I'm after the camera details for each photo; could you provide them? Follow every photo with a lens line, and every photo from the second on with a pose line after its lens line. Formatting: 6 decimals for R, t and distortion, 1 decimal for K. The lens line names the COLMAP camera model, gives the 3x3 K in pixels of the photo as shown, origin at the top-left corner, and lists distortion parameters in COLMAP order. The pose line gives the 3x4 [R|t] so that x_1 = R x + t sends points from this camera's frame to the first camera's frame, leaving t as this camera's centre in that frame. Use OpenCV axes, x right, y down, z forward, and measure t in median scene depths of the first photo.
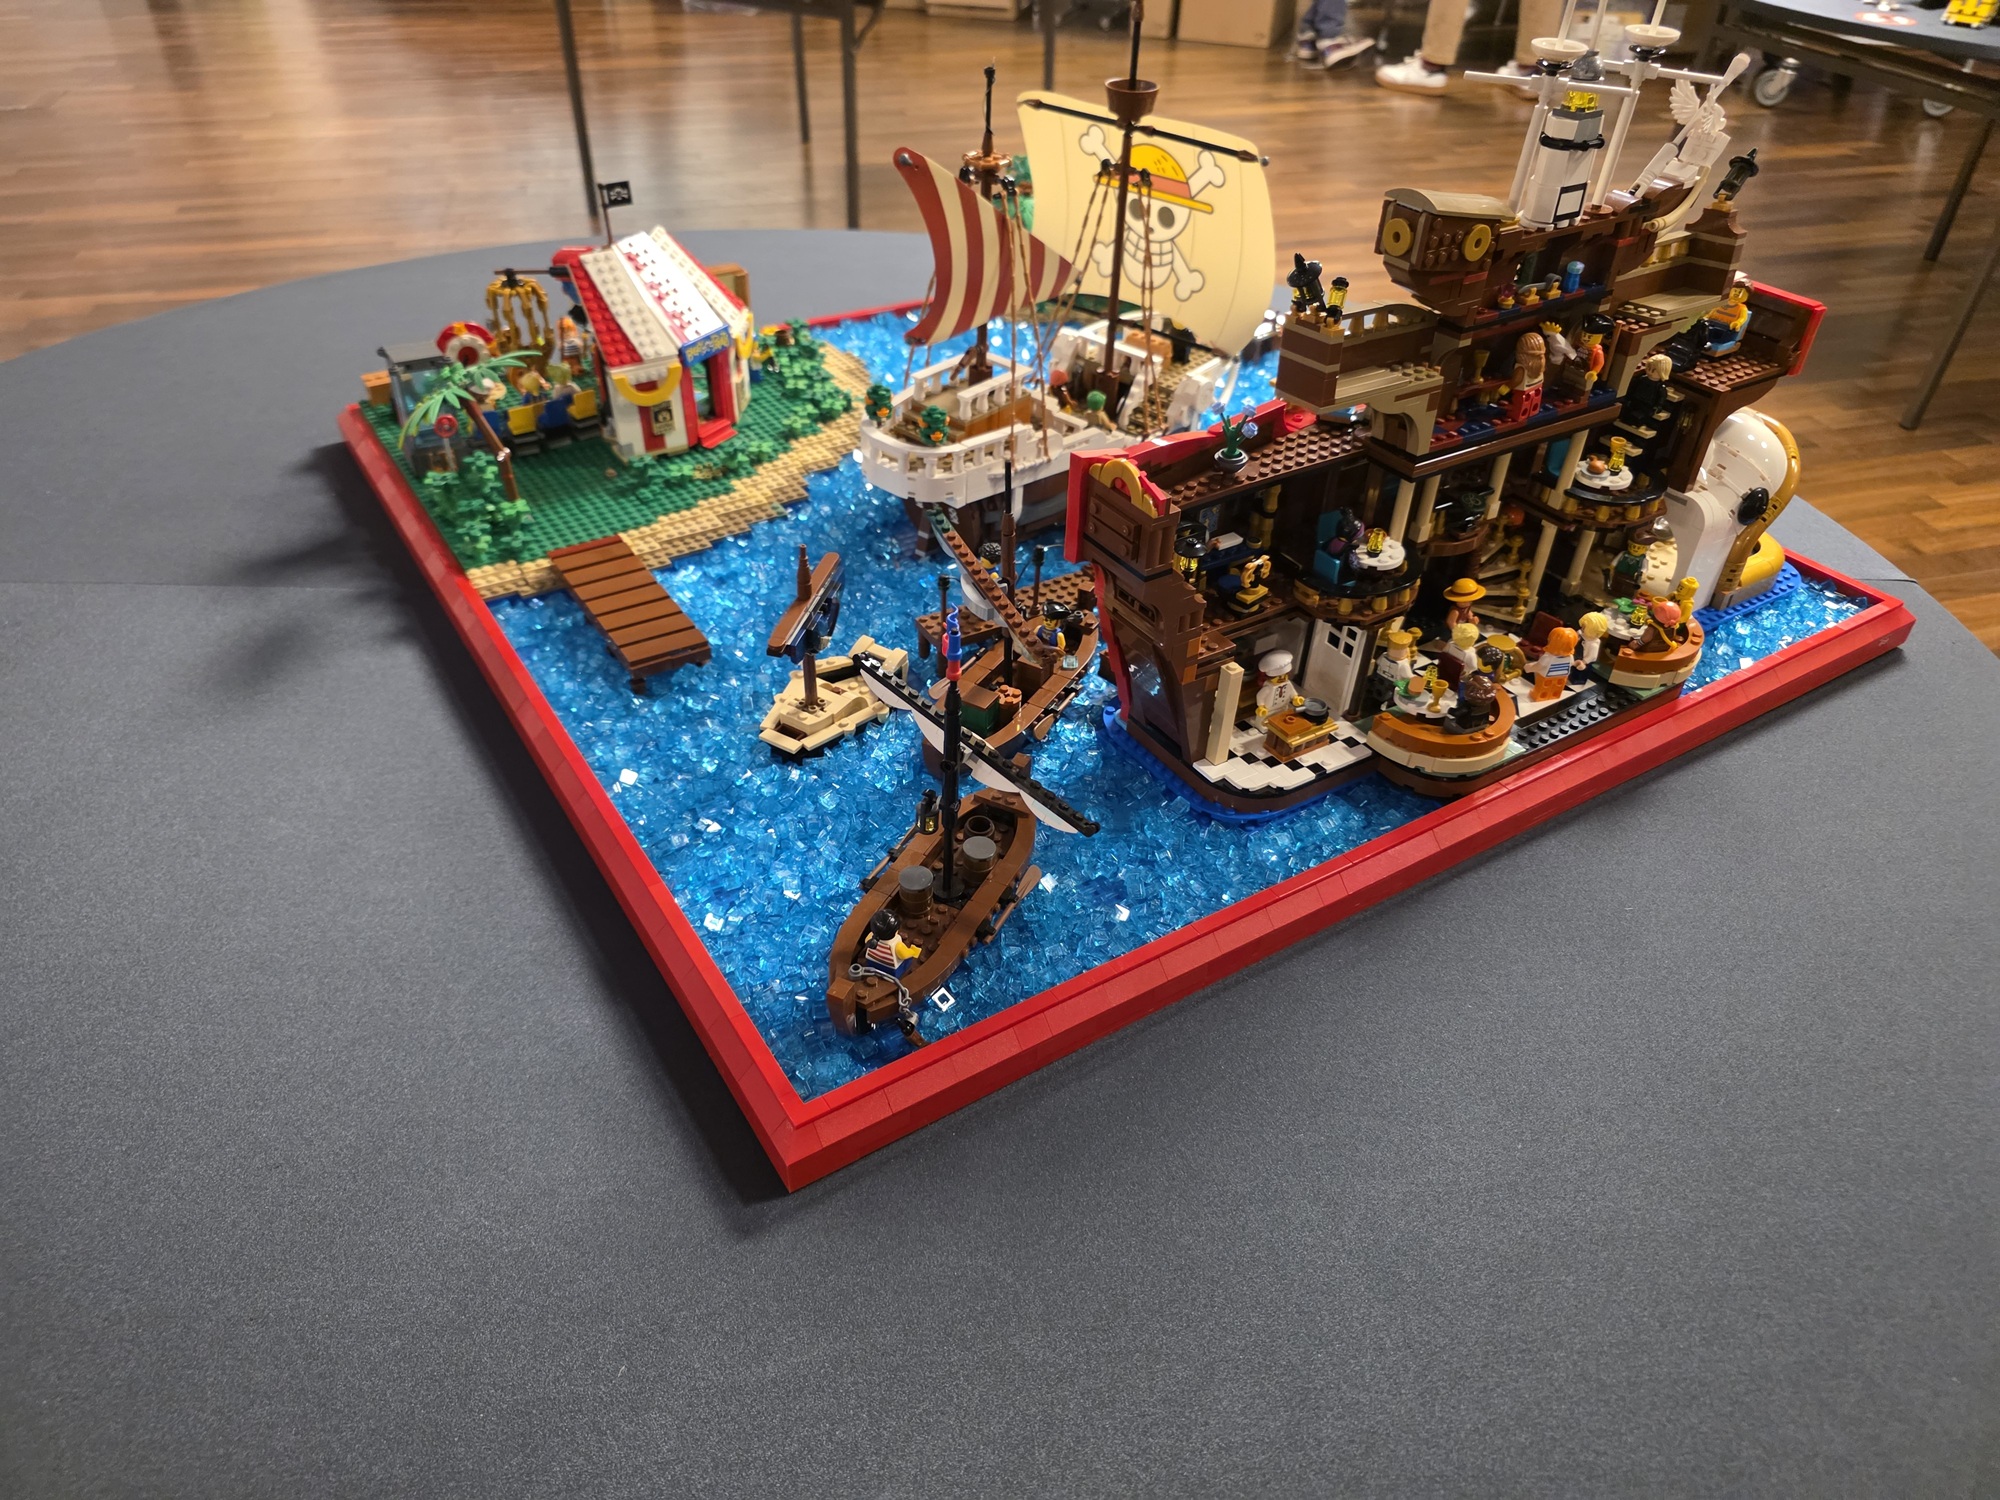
lens RADIAL K [[1364.1, 0, 1035.2], [0, 1364.1, 752.6], [0, 0, 1]] dist [0.003095, -0.001947]
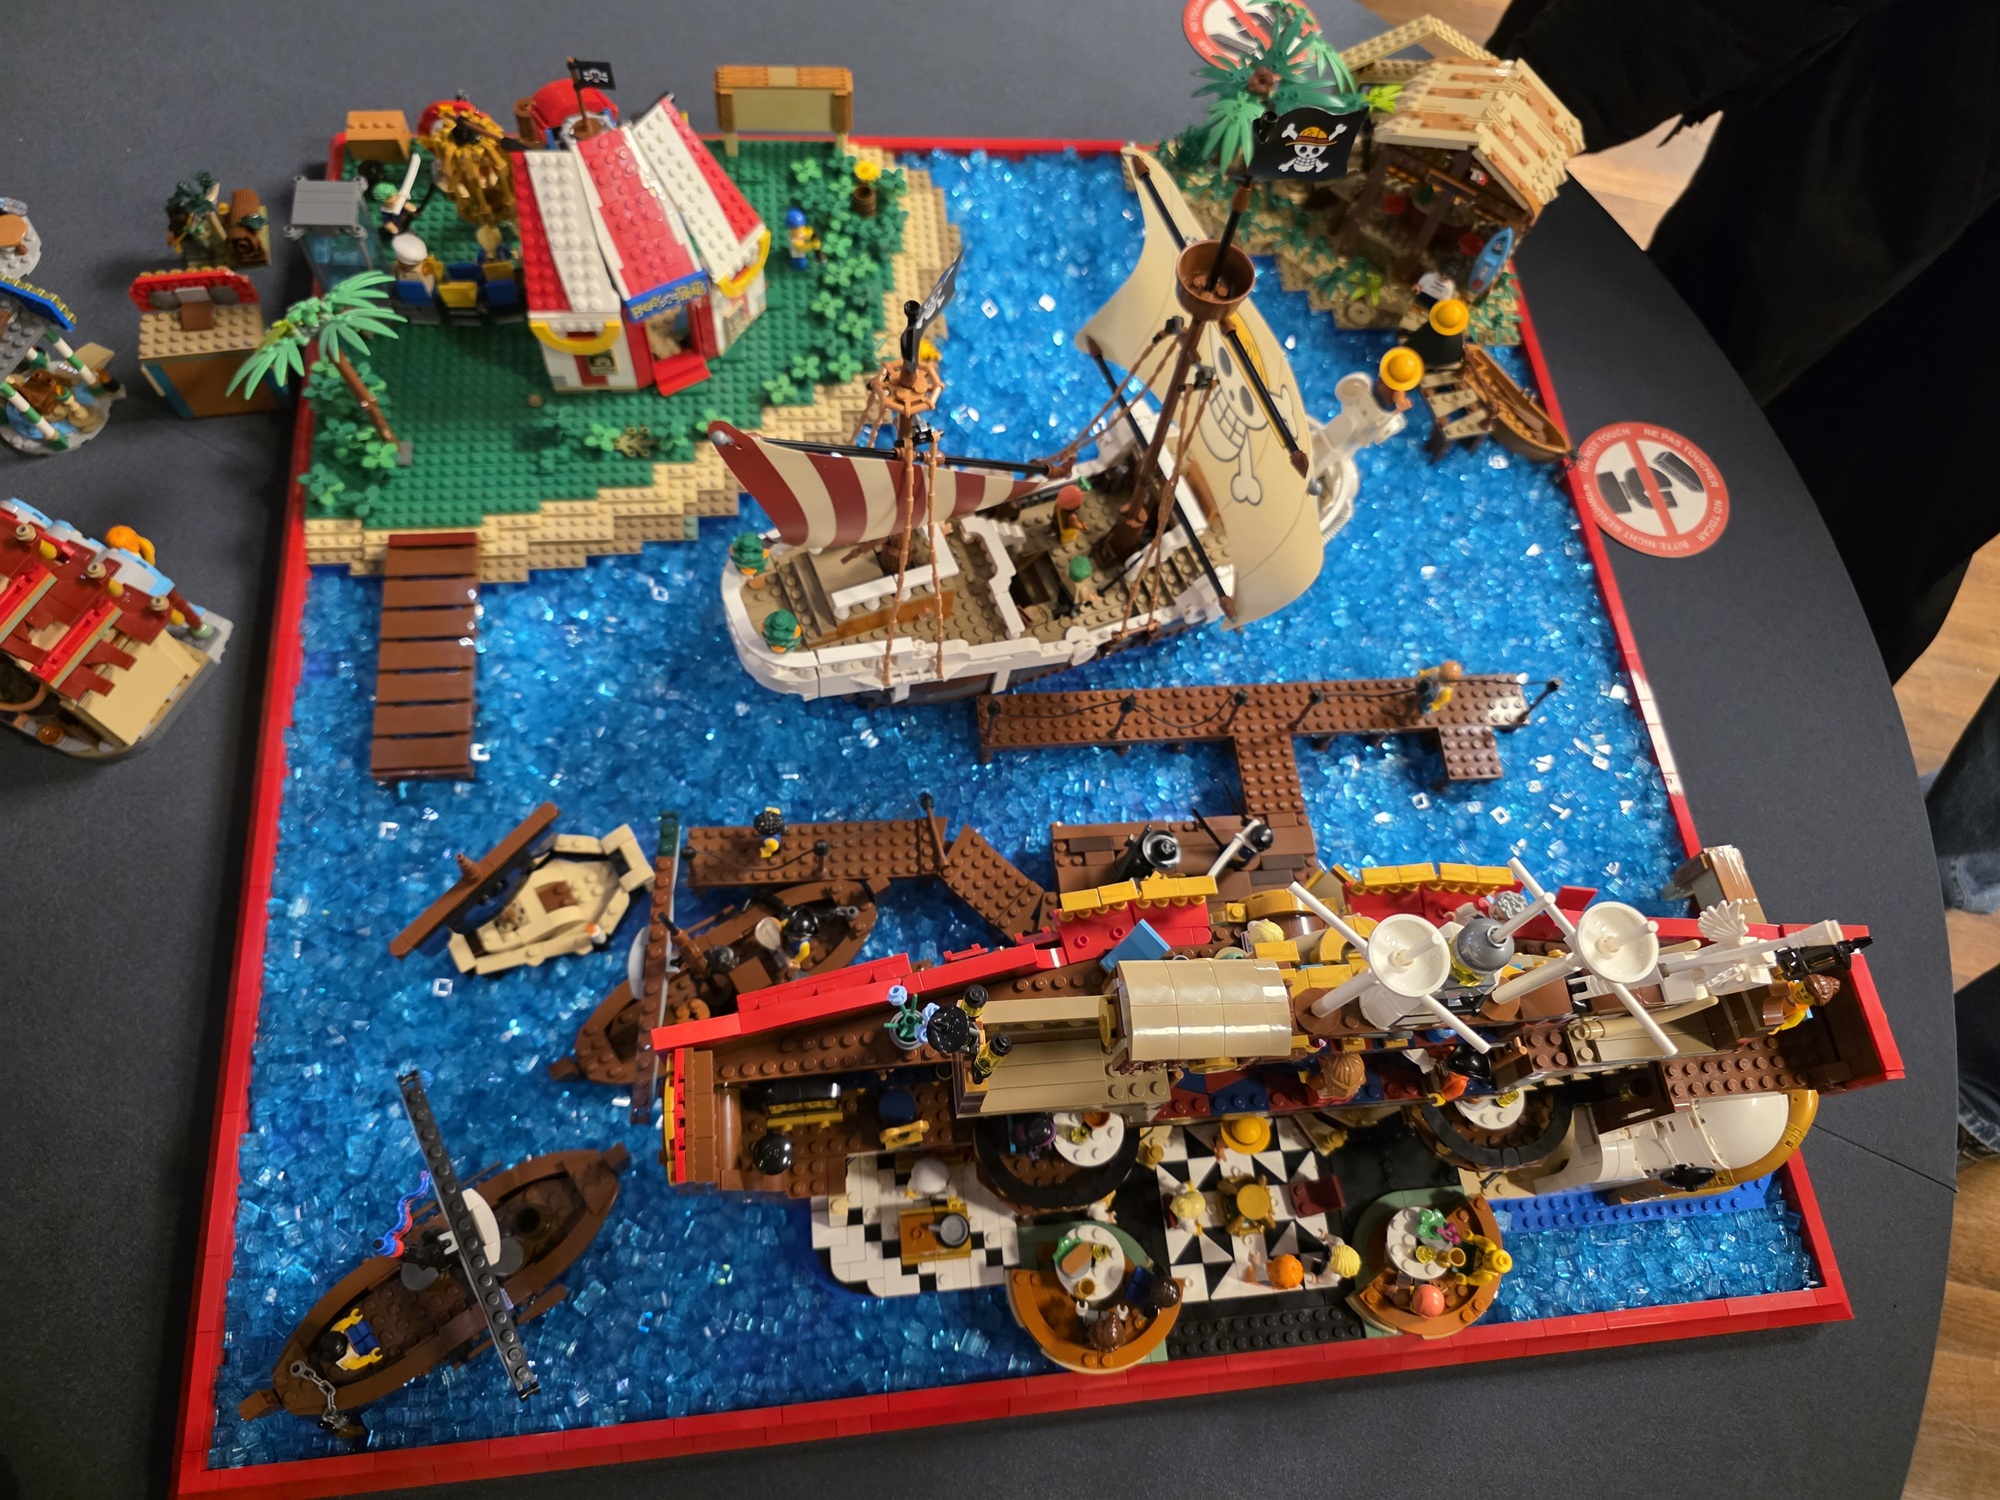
lens RADIAL K [[1364.1, 0, 1035.2], [0, 1364.1, 752.6], [0, 0, 1]] dist [0.003095, -0.001947]
pose [[0.887282, 0.446005, -0.117522, 0.165753], [-0.349987, 0.817014, 0.458254, -0.535996], [0.300400, -0.365469, 0.881018, 0.273603]]
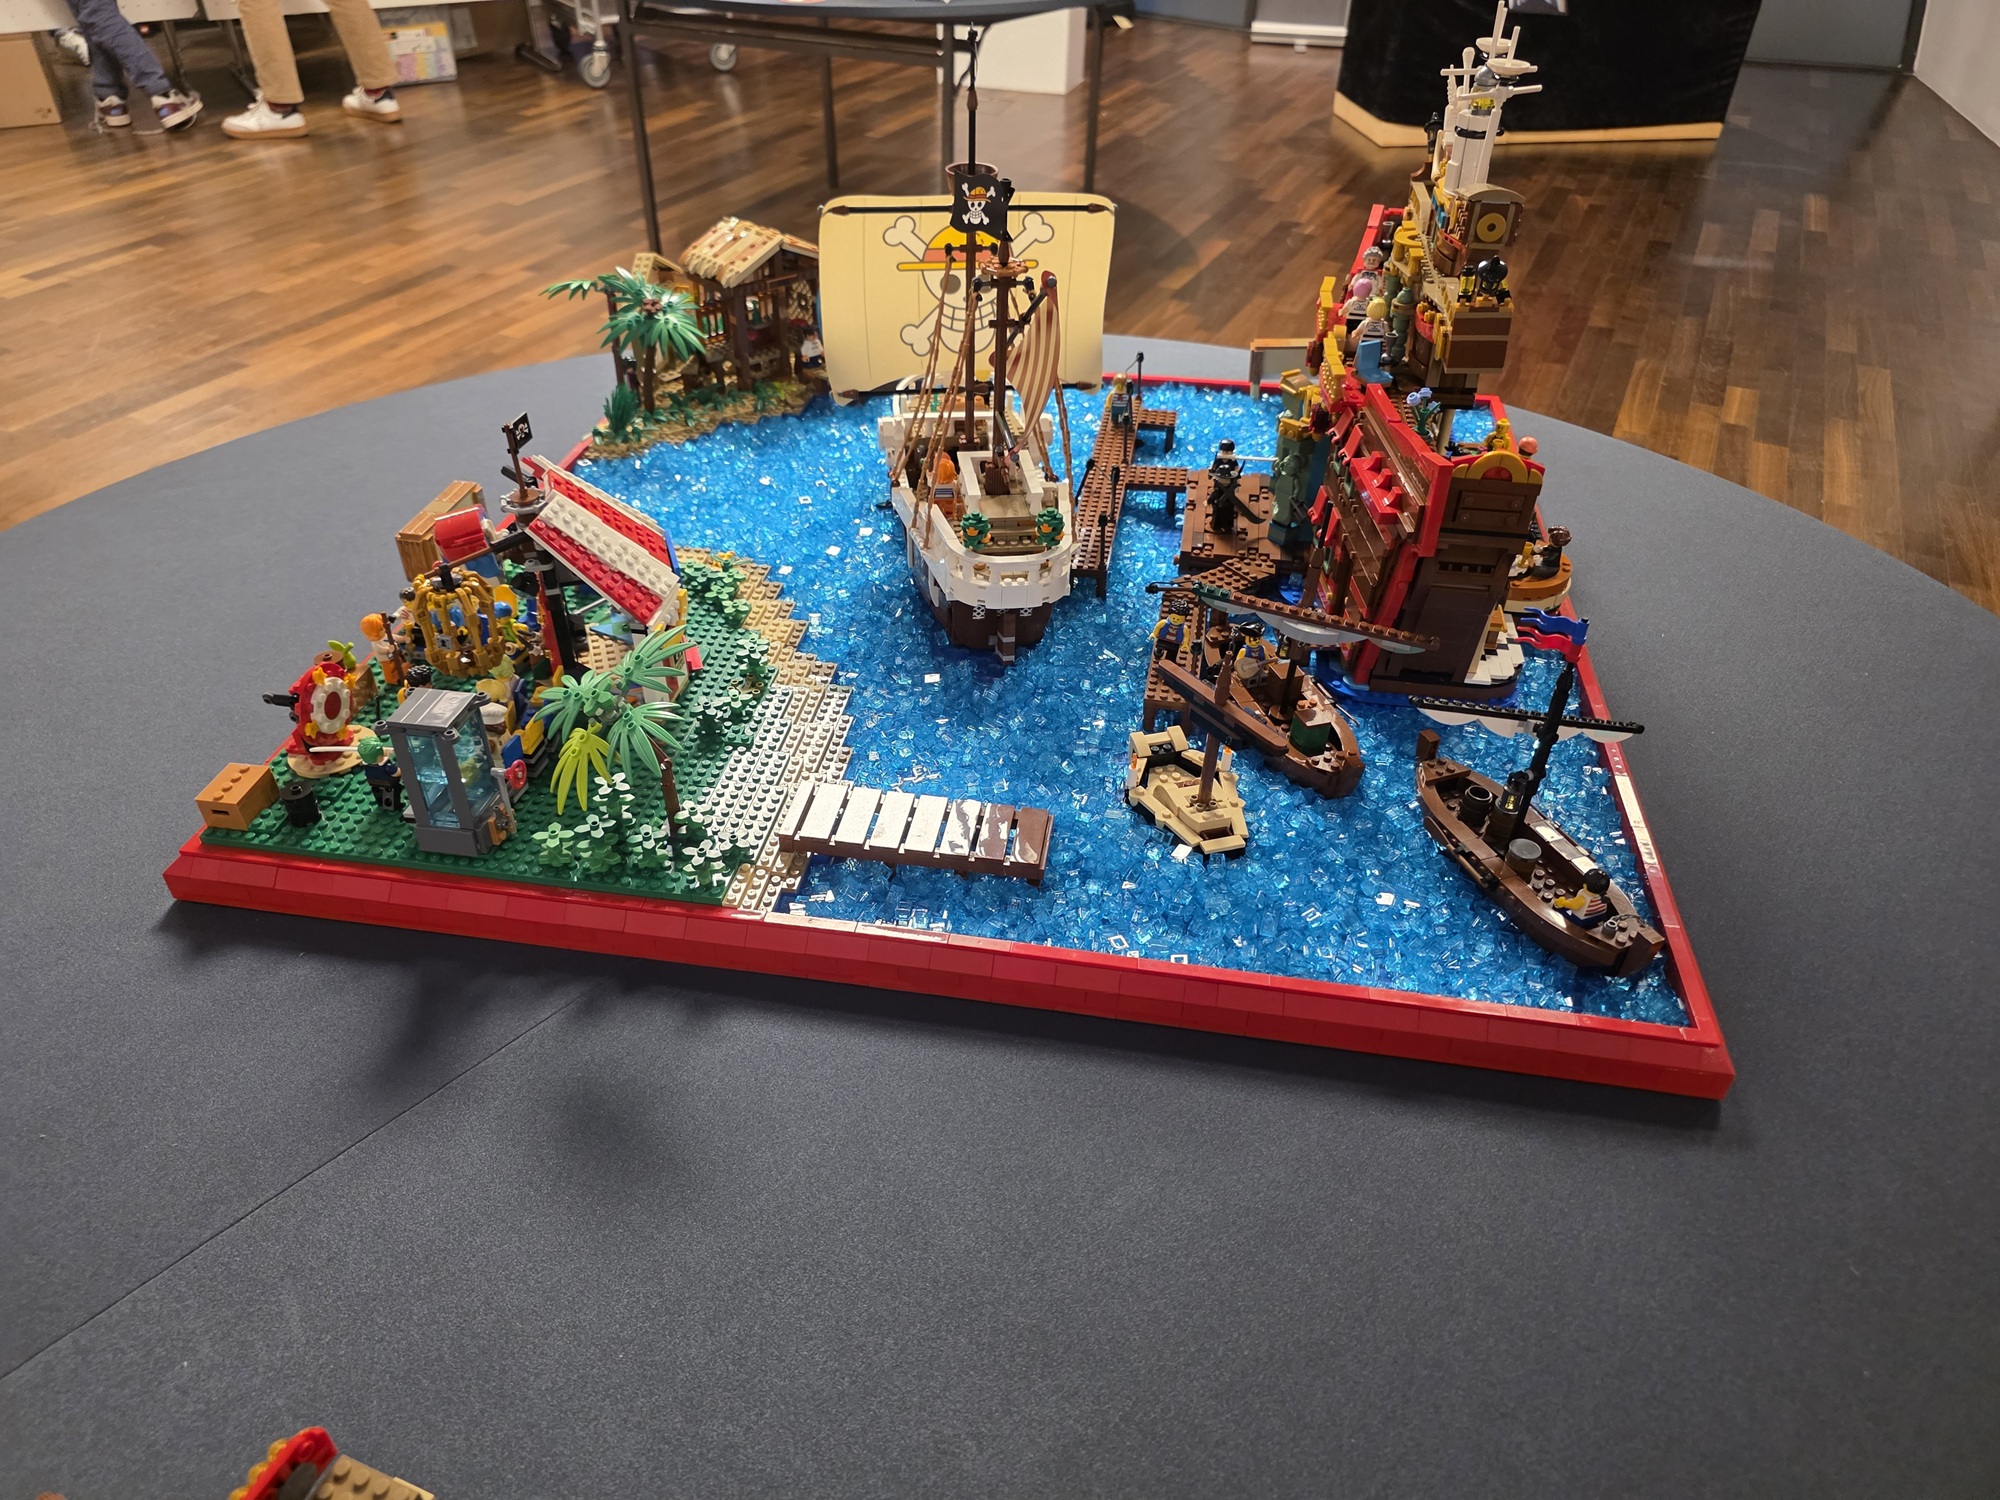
lens RADIAL K [[1364.1, 0, 1035.2], [0, 1364.1, 752.6], [0, 0, 1]] dist [0.003095, -0.001947]
pose [[0.660345, -0.462005, 0.592027, -0.674538], [0.459309, 0.872183, 0.168321, -0.240857], [-0.594121, 0.160773, 0.788145, 0.213623]]
